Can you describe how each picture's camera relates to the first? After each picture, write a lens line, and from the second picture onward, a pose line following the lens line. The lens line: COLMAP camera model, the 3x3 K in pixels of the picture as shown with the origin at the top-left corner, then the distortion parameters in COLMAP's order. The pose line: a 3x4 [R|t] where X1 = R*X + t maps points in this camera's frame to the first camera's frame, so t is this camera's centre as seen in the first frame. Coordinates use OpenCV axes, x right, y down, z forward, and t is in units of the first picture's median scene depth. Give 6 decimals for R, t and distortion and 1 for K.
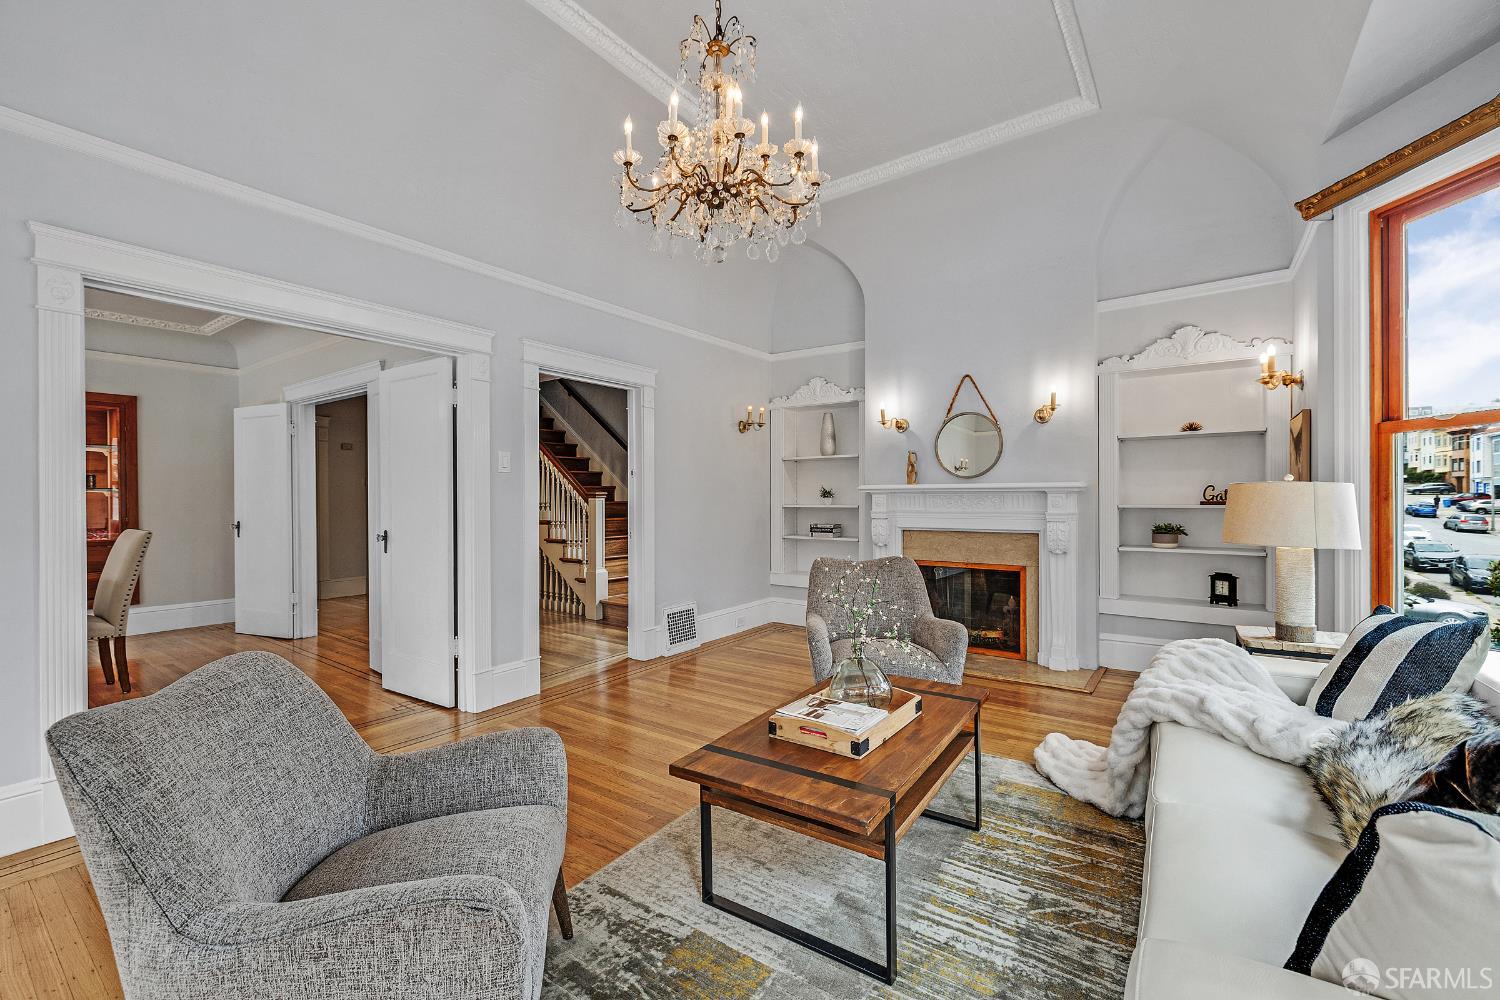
lens RADIAL K [[627.8, 0, 746.1], [0, 627.8, 492.6], [0, 0, 1]] dist [-0.001968, 0.000109]
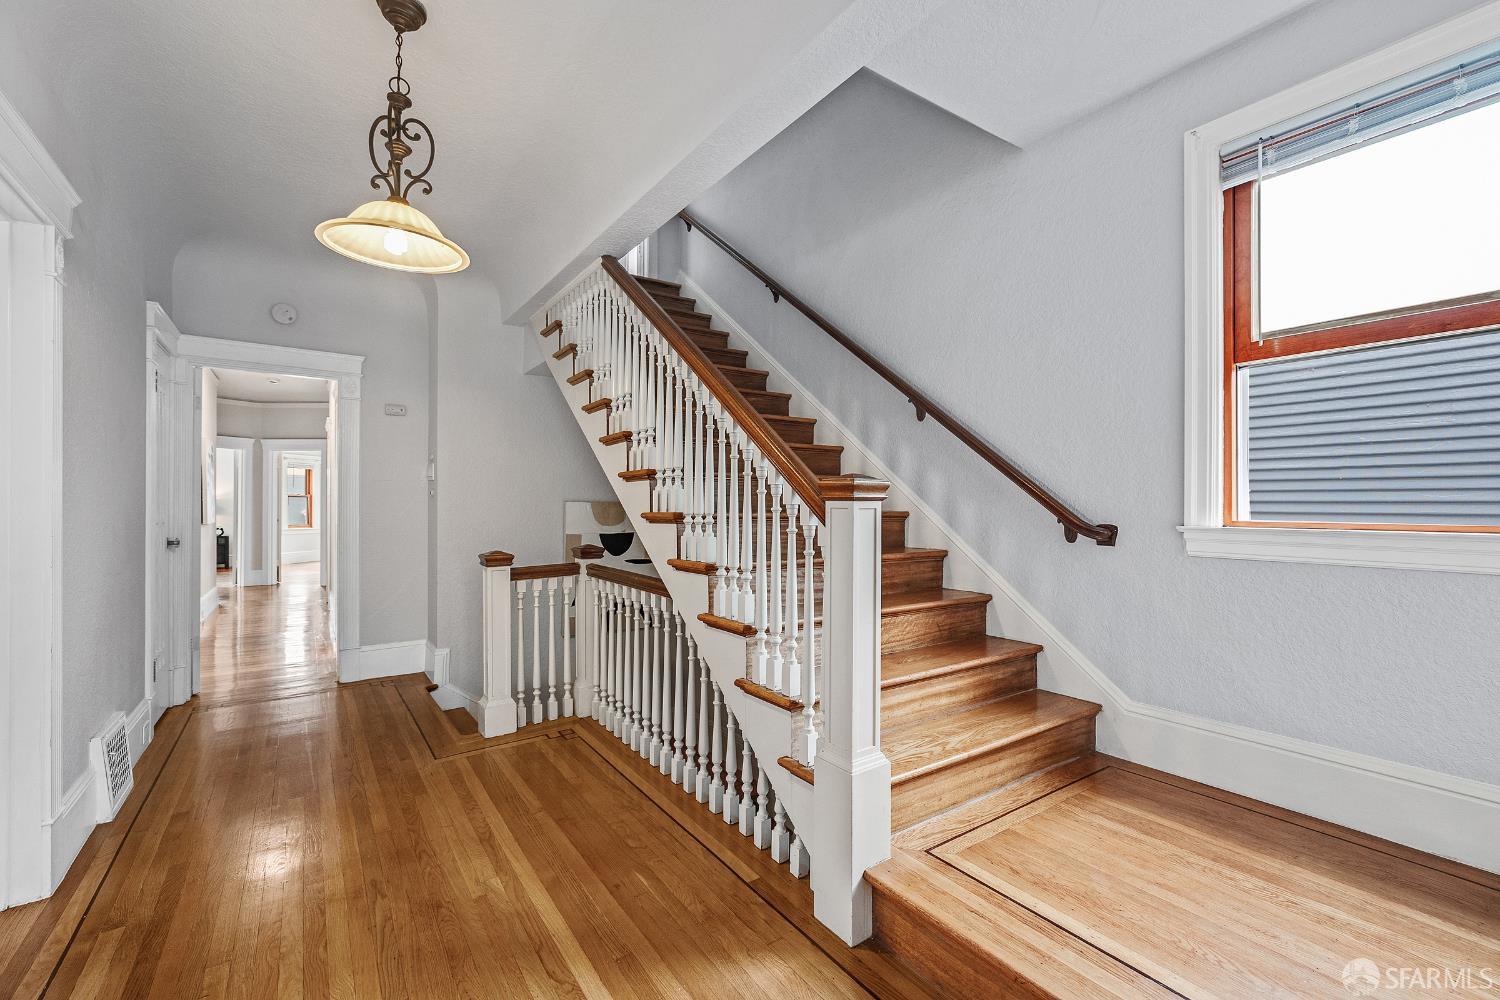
lens RADIAL K [[627.8, 0, 747.1], [0, 627.8, 499.7], [0, 0, 1]] dist [-0.001968, 0.000109]
pose [[0.944284, 0.007079, -0.329057, -0.182149], [-0.005483, 0.999968, 0.005780, 0.006720], [0.329087, -0.003653, 0.944292, 0.685334]]
